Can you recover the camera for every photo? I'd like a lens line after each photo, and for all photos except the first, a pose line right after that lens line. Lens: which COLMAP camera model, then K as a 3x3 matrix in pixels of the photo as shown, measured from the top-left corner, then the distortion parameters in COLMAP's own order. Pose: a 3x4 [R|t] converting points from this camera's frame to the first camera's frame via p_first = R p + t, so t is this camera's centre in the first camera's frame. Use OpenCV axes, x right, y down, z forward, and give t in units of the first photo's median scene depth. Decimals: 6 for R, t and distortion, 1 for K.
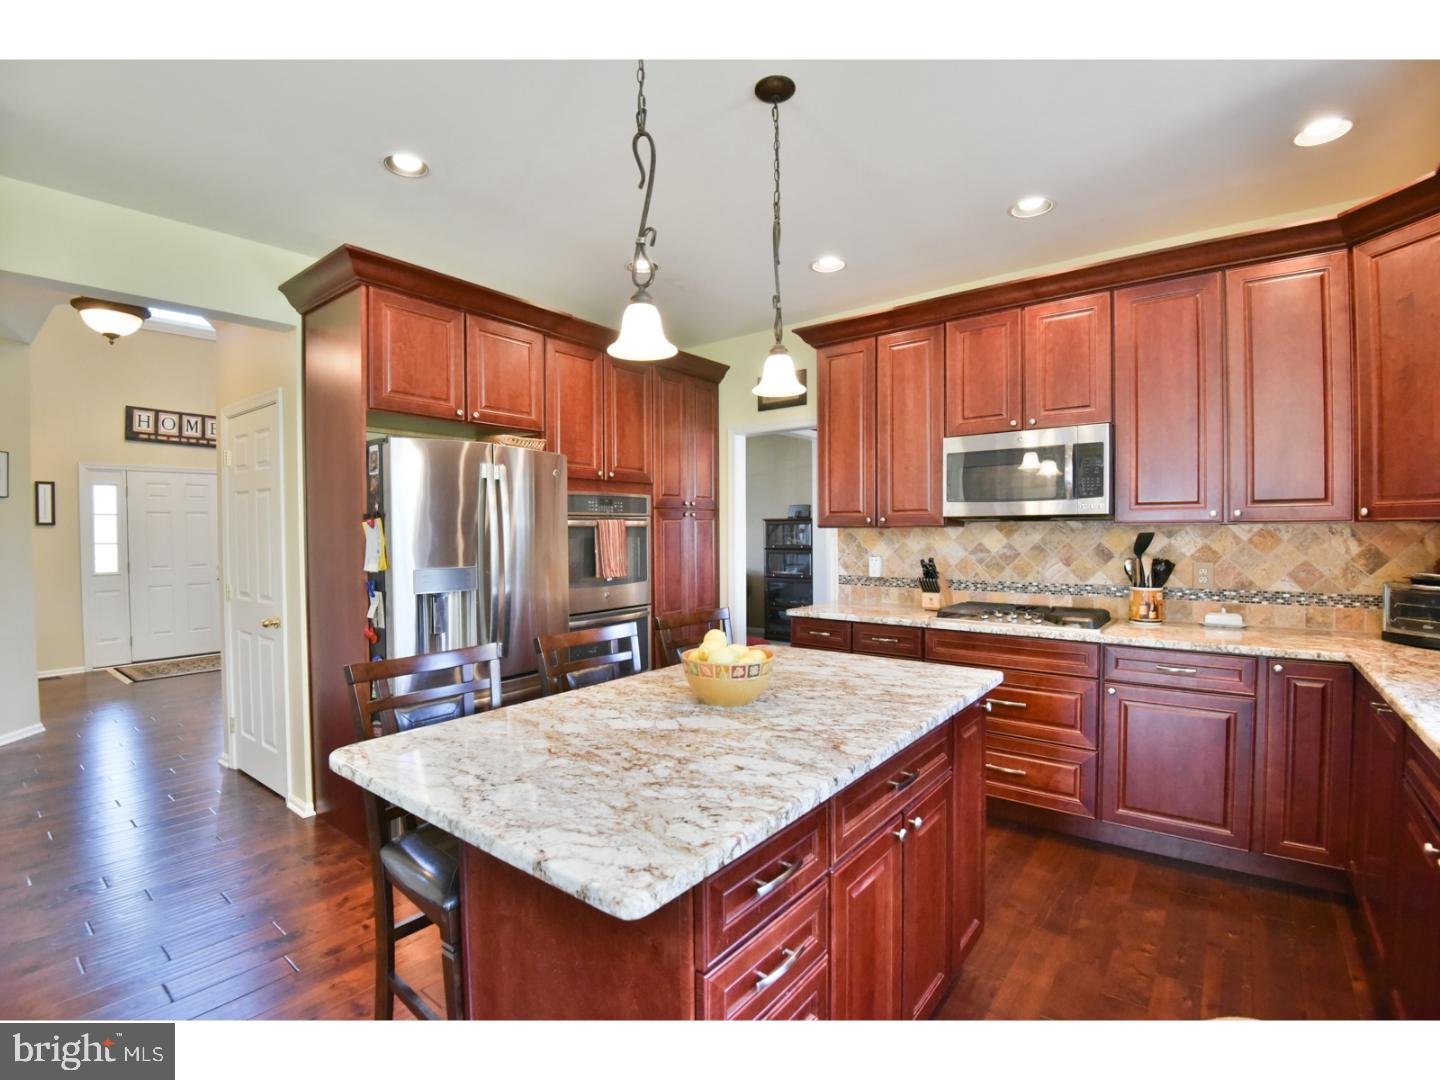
lens RADIAL K [[678.0, 0, 749.3], [0, 678.0, 538.4], [0, 0, 1]] dist [-0.003582, -0.025847]
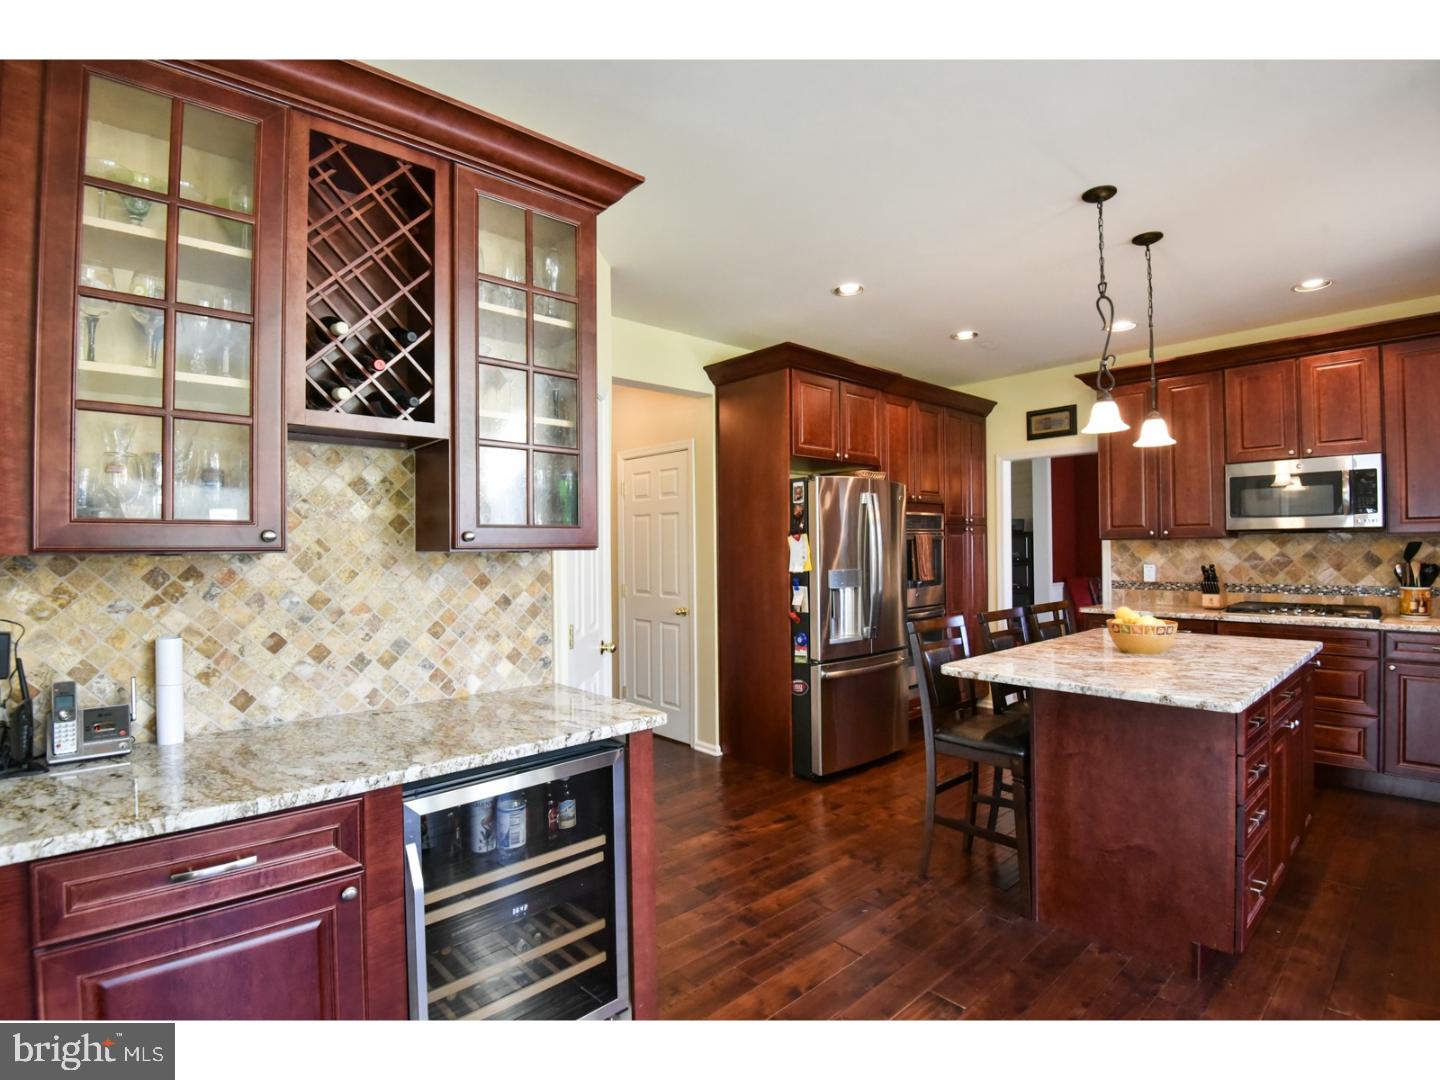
lens RADIAL K [[720.7, 0, 720.0], [0, 720.7, 540.0], [0, 0, 1]] dist [-0.047412, -0.000899]
pose [[0.979895, -0.005473, -0.199440, -0.366247], [0.001310, 0.999779, -0.021000, 0.011751], [0.199511, 0.020317, 0.979685, -0.426486]]
